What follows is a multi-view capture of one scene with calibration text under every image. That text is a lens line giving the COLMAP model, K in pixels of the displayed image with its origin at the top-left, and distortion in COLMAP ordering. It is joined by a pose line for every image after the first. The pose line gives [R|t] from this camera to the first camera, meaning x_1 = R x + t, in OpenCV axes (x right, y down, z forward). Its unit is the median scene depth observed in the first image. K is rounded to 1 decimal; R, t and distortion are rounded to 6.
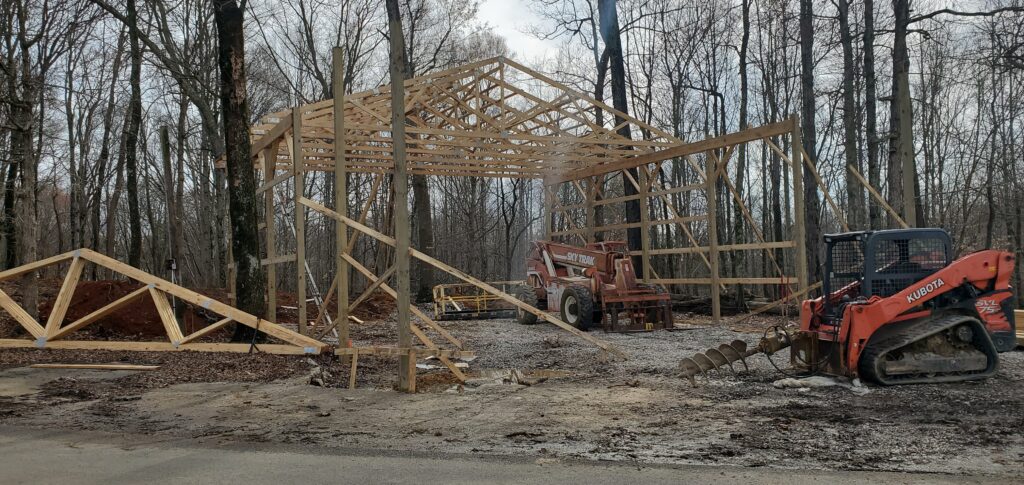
lens RADIAL K [[819.0, 0, 513.5], [0, 819.0, 241.5], [0, 0, 1]] dist [-0.001618, 0.001936]
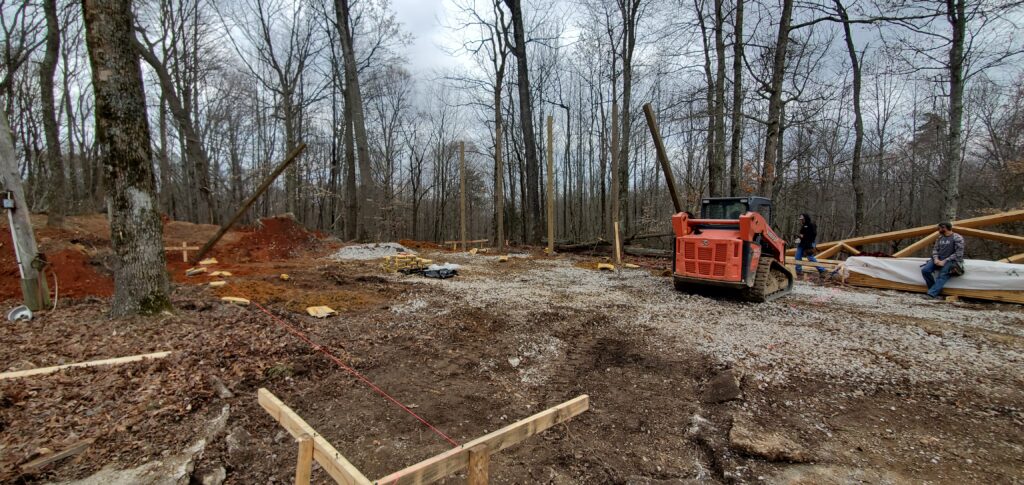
lens RADIAL K [[413.9, 0, 512.0], [0, 413.9, 243.4], [0, 0, 1]] dist [-0.001510, -0.000268]
pose [[0.964503, 0.005961, 0.264005, -0.055178], [-0.030073, 0.995720, 0.087388, 0.010769], [-0.262354, -0.092226, 0.960554, 0.286907]]
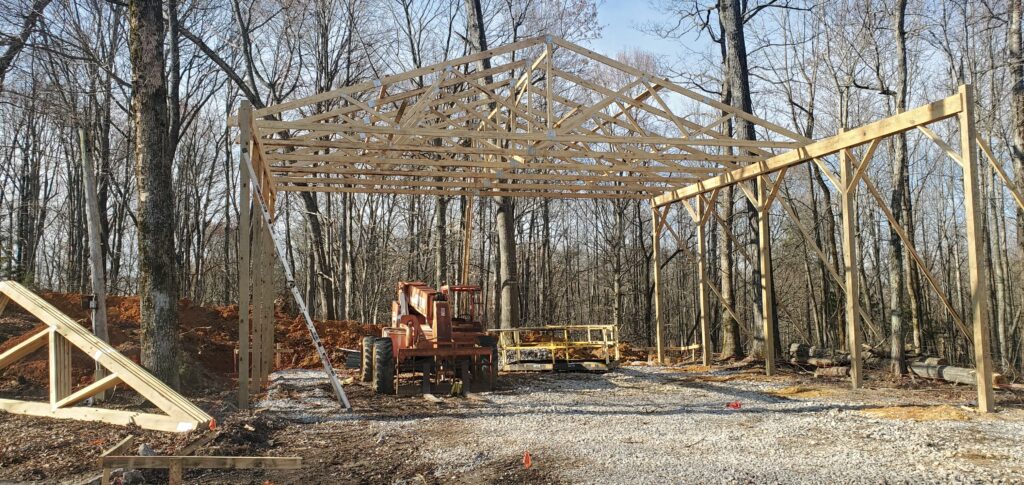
lens RADIAL K [[819.0, 0, 508.6], [0, 819.0, 243.8], [0, 0, 1]] dist [-0.001618, 0.001936]
pose [[0.970405, 0.000012, -0.241484, 0.086808], [-0.010731, 0.999014, -0.043074, 0.000973], [0.241245, 0.044390, 0.969448, 0.167646]]
